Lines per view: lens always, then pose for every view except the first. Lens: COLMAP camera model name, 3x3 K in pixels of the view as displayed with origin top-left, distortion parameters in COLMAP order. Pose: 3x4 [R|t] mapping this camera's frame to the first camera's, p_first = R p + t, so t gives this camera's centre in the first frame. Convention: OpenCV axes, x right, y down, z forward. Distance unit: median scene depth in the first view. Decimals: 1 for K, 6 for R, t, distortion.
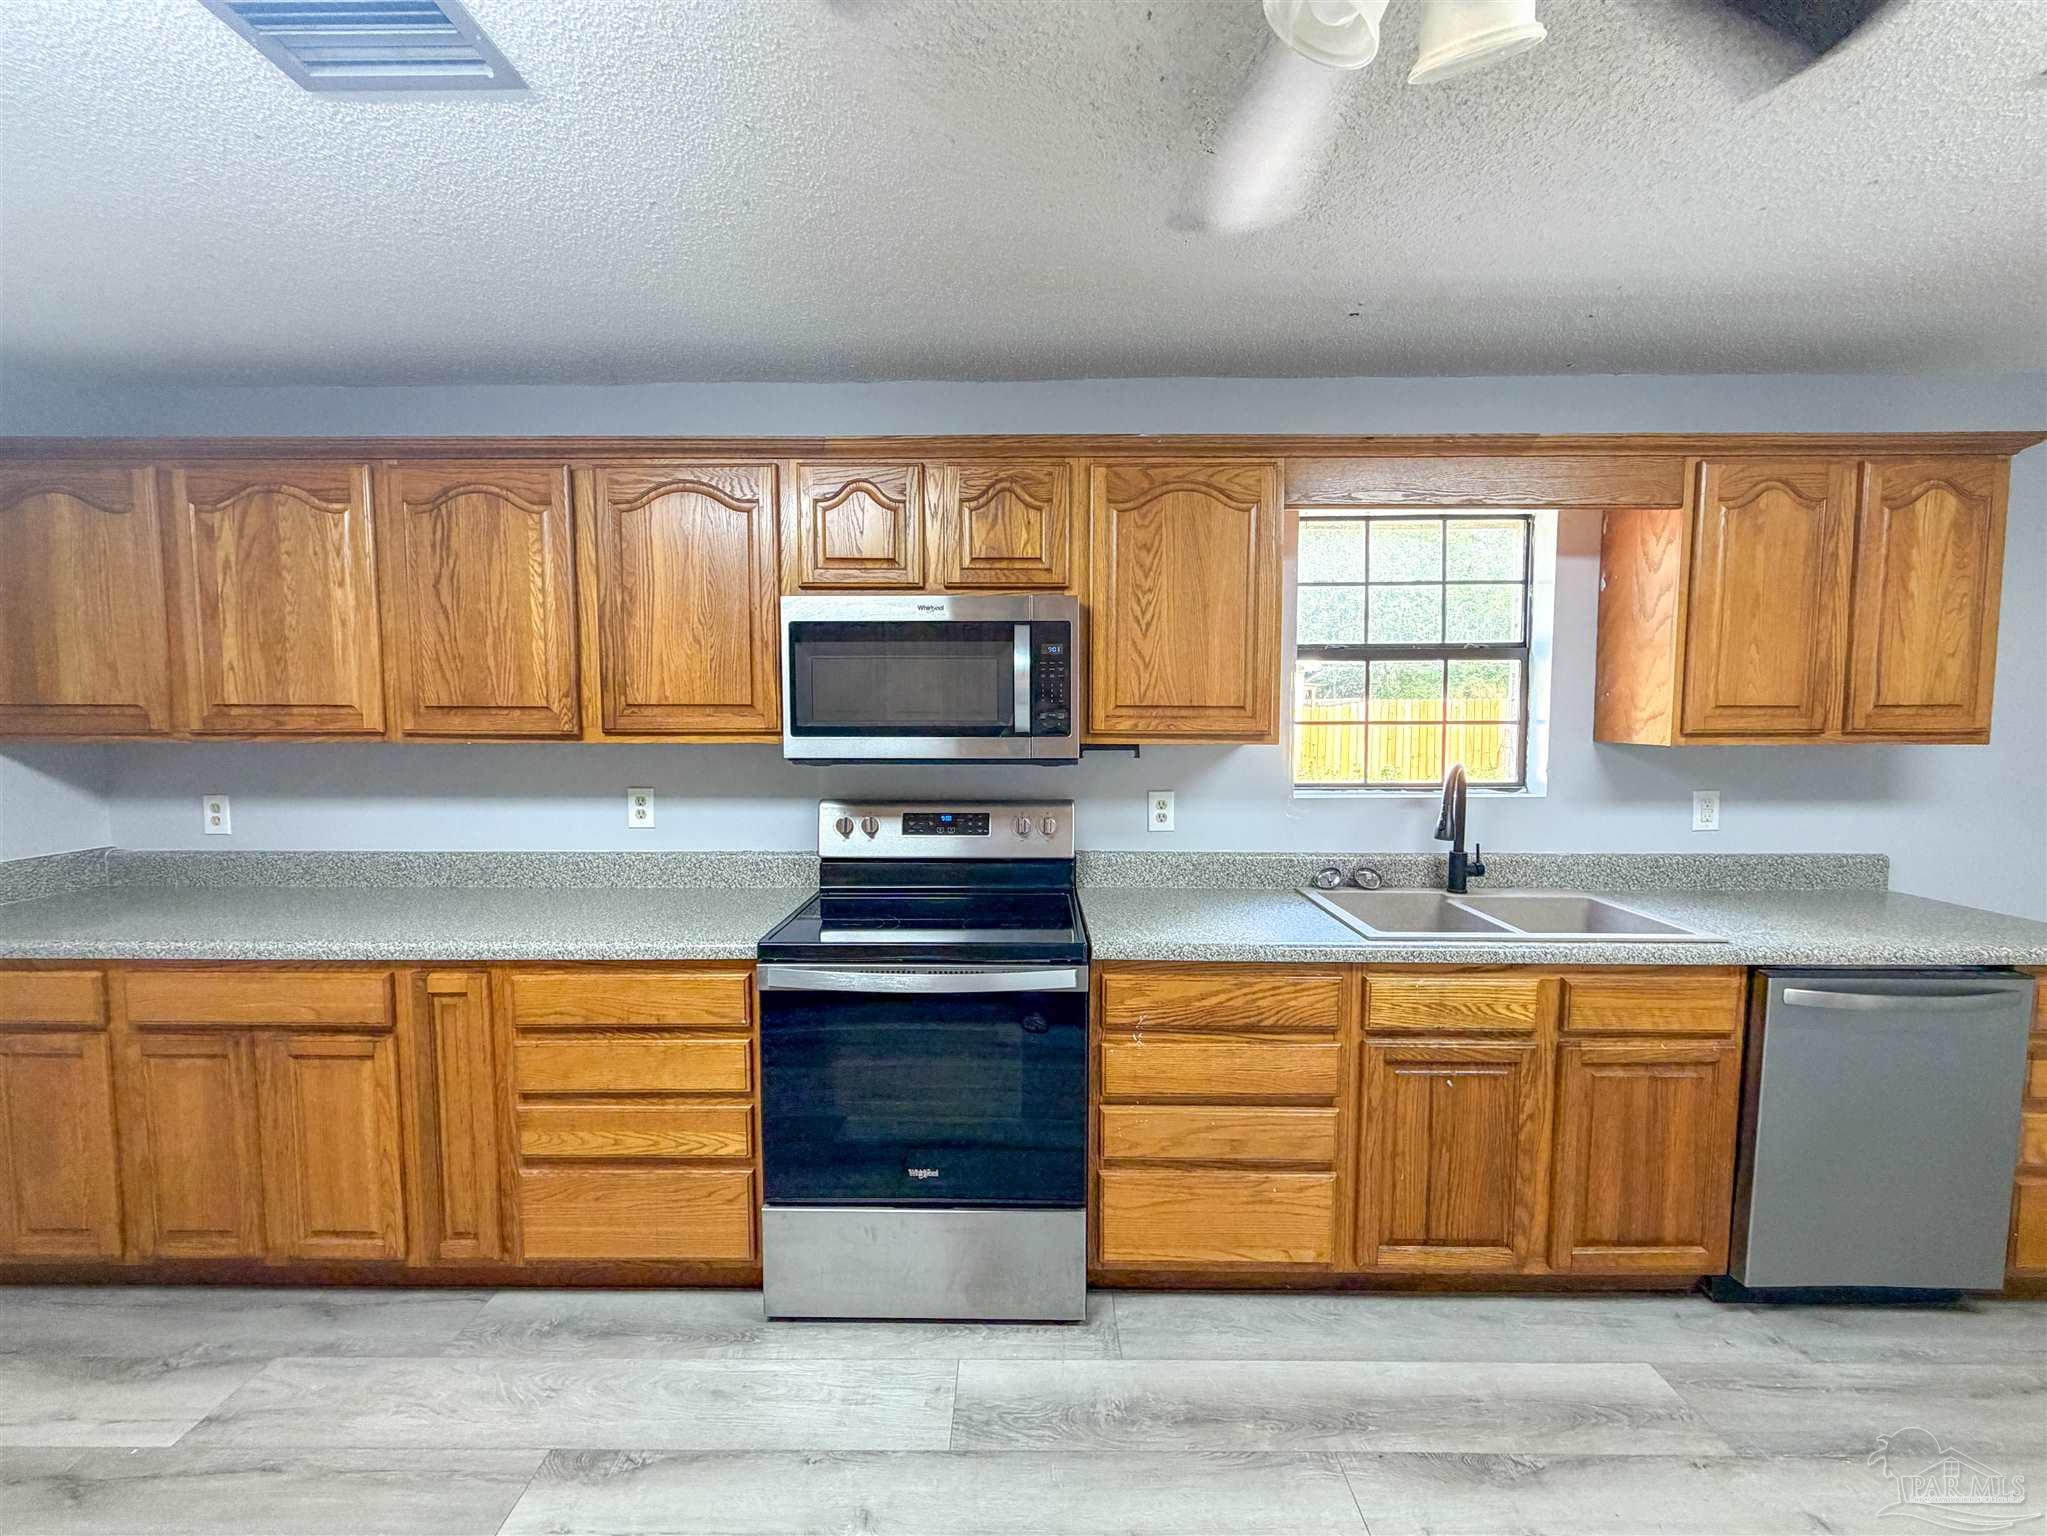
lens RADIAL K [[827.1, 0, 1024.2], [0, 827.1, 768.0], [0, 0, 1]] dist [-0.000539, 0.001033]
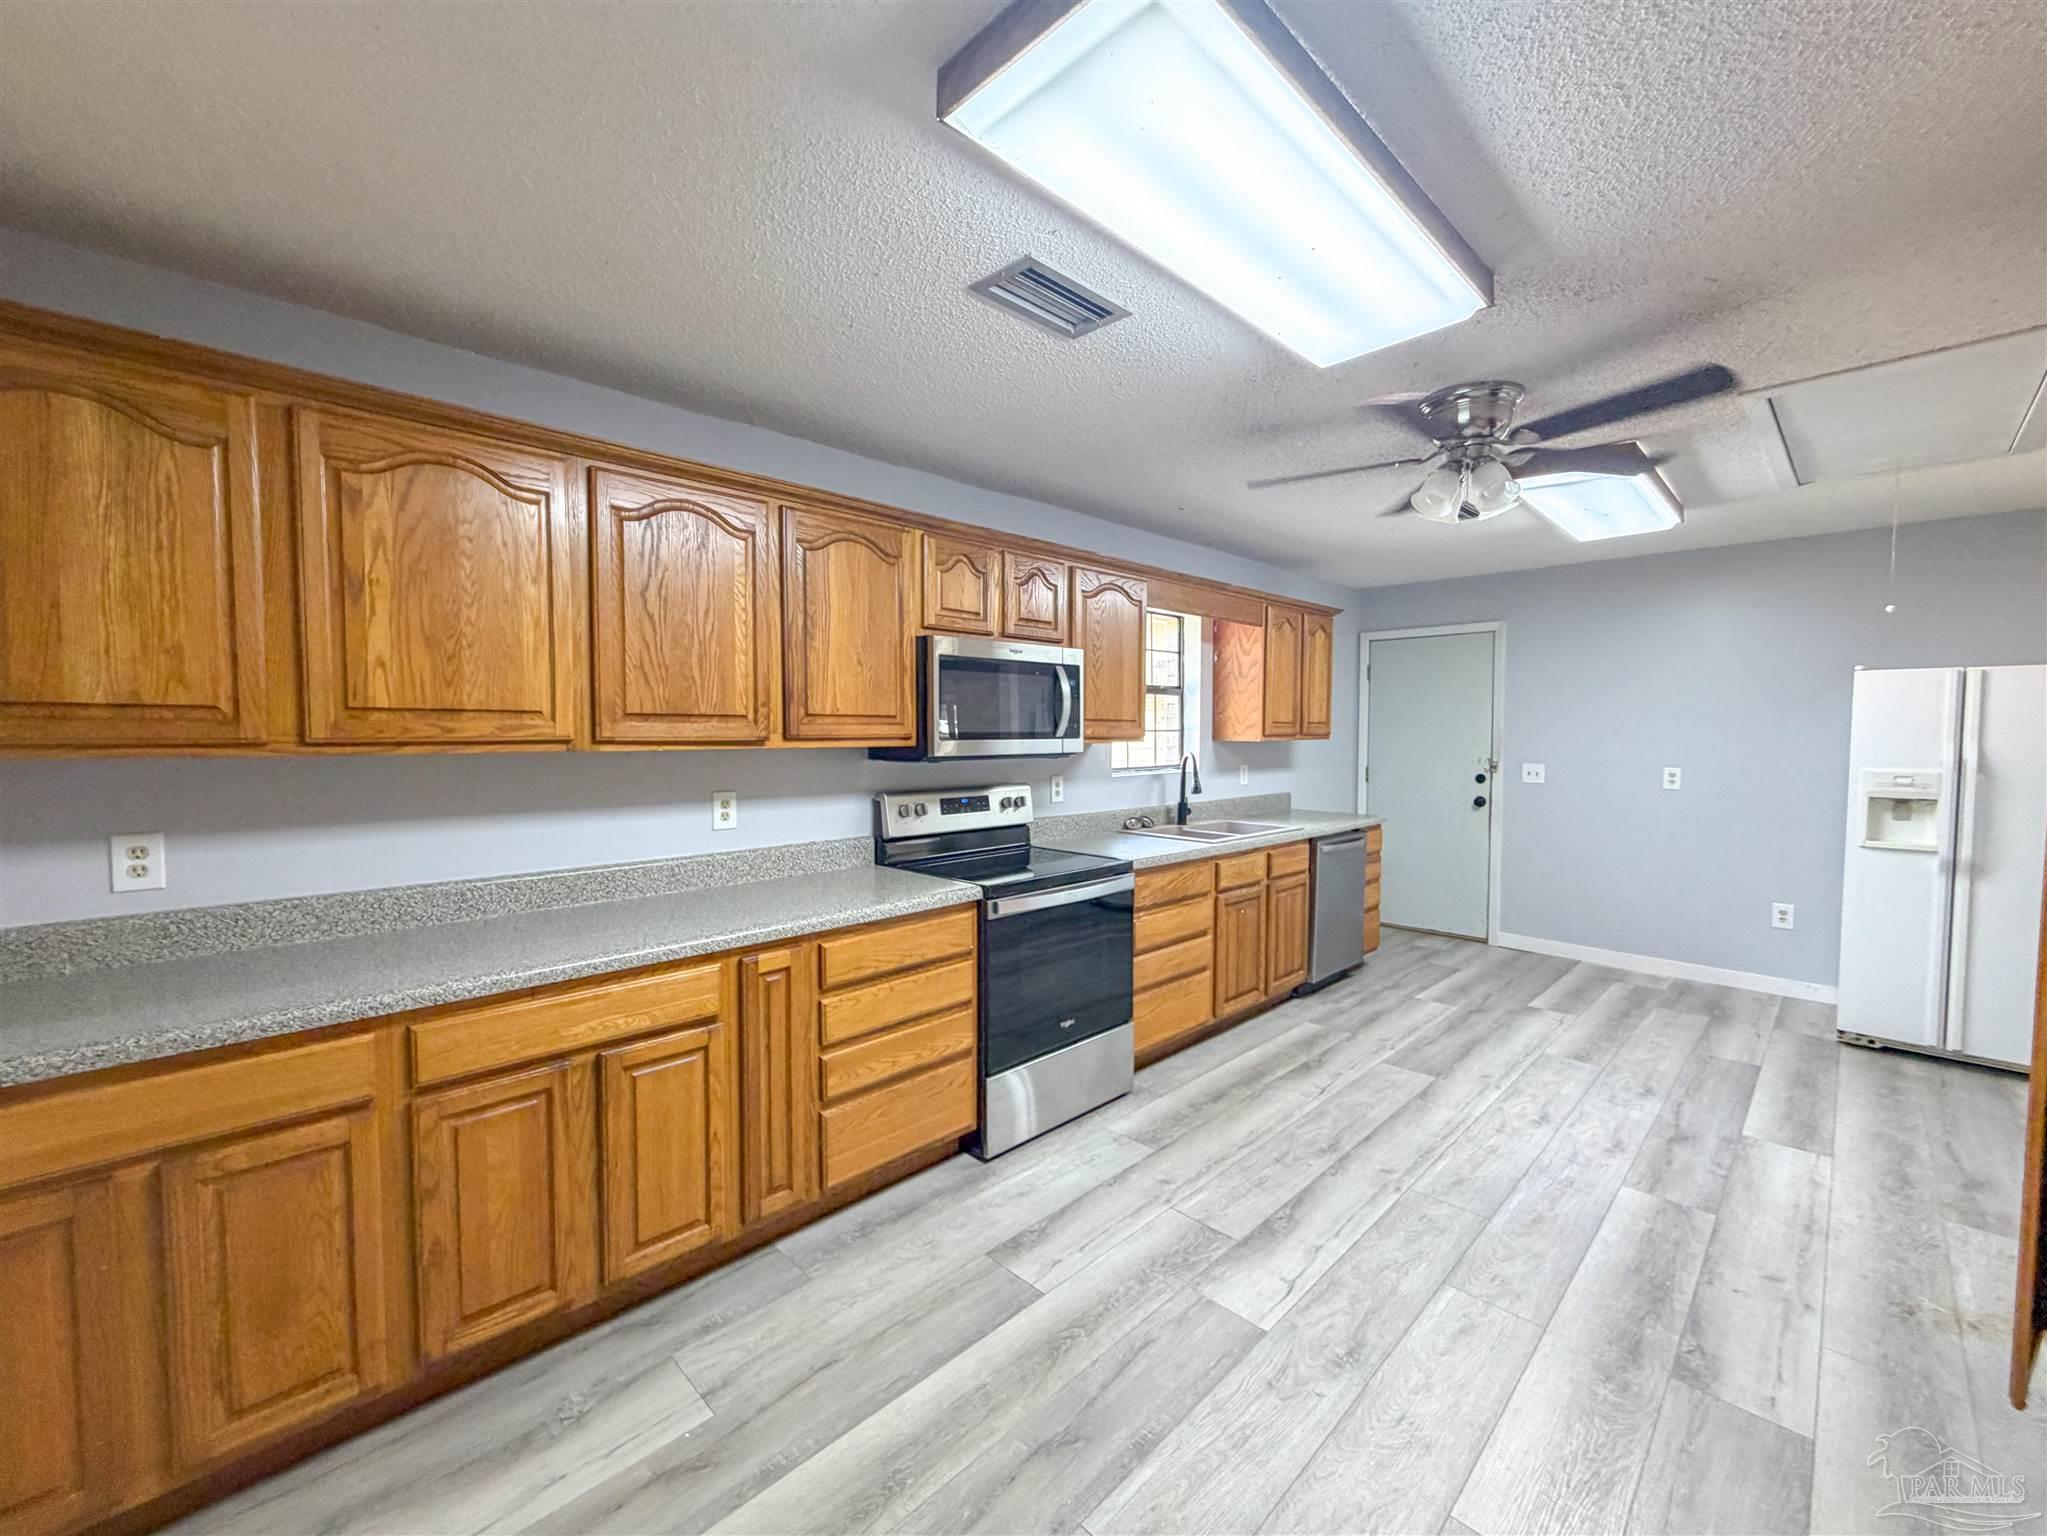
lens RADIAL K [[827.1, 0, 1024.1], [0, 827.1, 767.6], [0, 0, 1]] dist [-0.000539, 0.001033]
pose [[0.706799, -0.032051, 0.706688, -1.104147], [0.045437, 0.998967, -0.000138, 0.012156], [-0.705954, 0.032207, 0.707525, -0.036283]]
